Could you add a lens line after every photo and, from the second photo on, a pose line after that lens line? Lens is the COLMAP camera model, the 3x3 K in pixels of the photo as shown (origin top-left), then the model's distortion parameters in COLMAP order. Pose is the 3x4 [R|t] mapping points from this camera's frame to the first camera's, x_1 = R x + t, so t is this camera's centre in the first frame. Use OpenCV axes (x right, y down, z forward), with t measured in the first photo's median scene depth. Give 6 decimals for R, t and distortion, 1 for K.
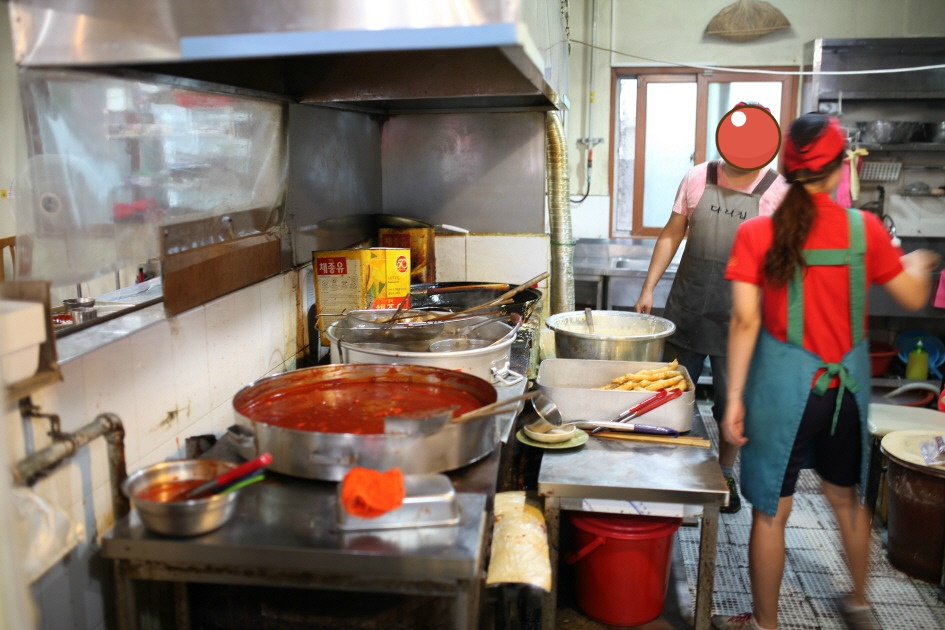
lens RADIAL K [[900.5, 0, 472.5], [0, 900.5, 315.0], [0, 0, 1]] dist [-0.073363, 0.130024]
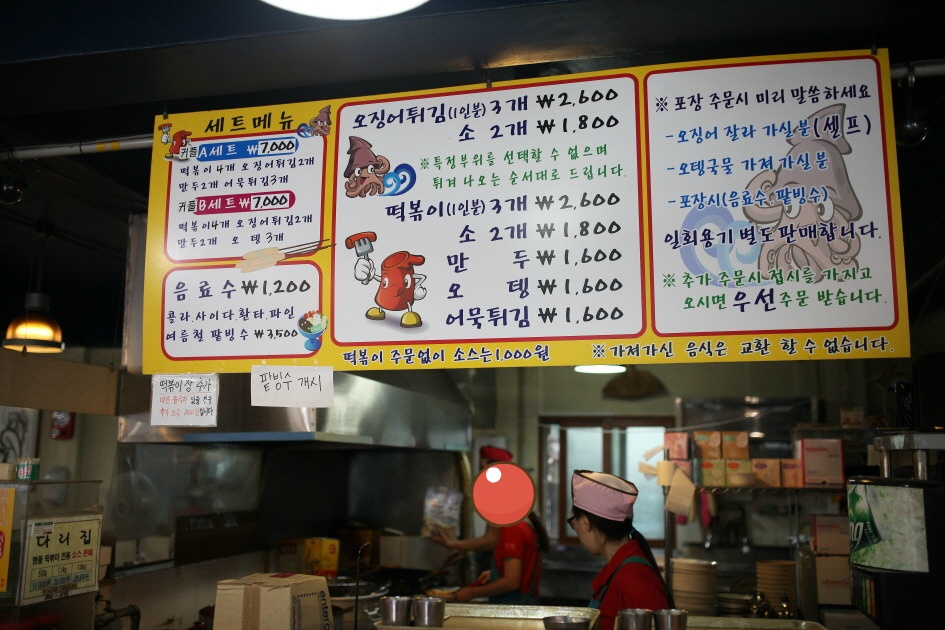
lens RADIAL K [[900.5, 0, 472.5], [0, 900.5, 315.0], [0, 0, 1]] dist [-0.073363, 0.130024]
pose [[0.996255, 0.001689, -0.086453, 0.315749], [-0.031317, 0.938981, -0.342542, 0.092747], [0.080599, 0.343966, 0.935517, -0.630280]]
